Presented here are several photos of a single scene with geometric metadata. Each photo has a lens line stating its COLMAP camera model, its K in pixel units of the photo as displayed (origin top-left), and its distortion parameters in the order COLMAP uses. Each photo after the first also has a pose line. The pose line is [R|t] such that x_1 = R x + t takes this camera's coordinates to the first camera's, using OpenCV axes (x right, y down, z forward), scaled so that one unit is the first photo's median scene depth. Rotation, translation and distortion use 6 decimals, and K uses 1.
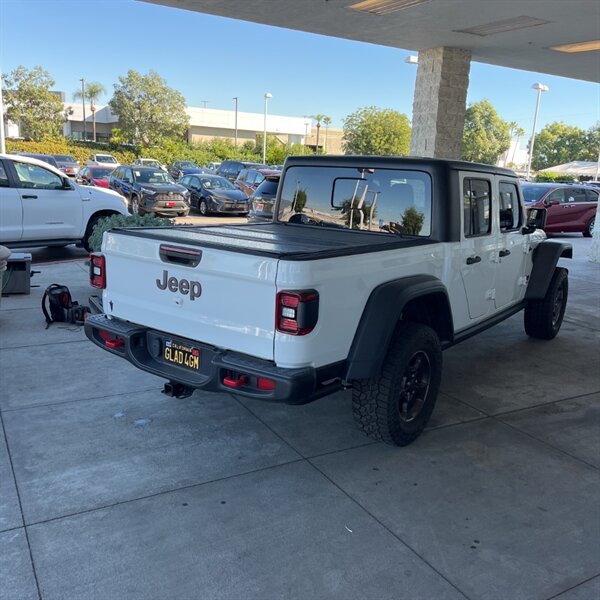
lens RADIAL K [[610.5, 0, 293.7], [0, 610.5, 300.6], [0, 0, 1]] dist [0.071745, -0.090385]
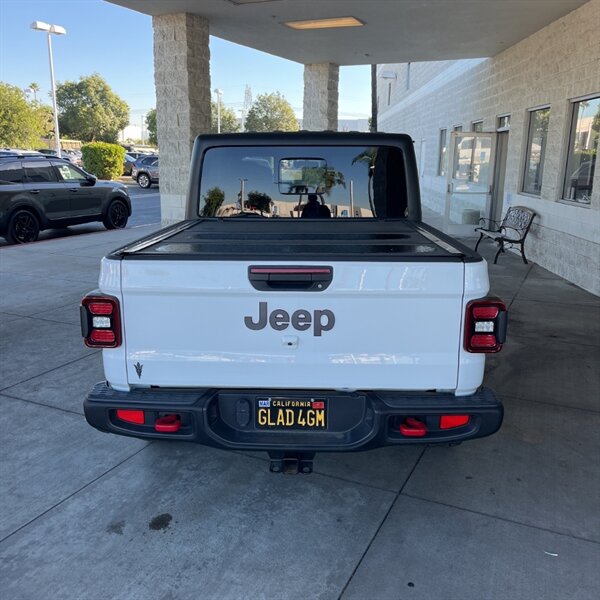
lens RADIAL K [[610.5, 0, 293.7], [0, 610.5, 300.6], [0, 0, 1]] dist [0.071745, -0.090385]
pose [[0.821416, -0.174115, 0.543102, -0.541941], [0.154635, 0.984582, 0.081772, -0.099483], [-0.548966, 0.016813, 0.835675, 0.388019]]
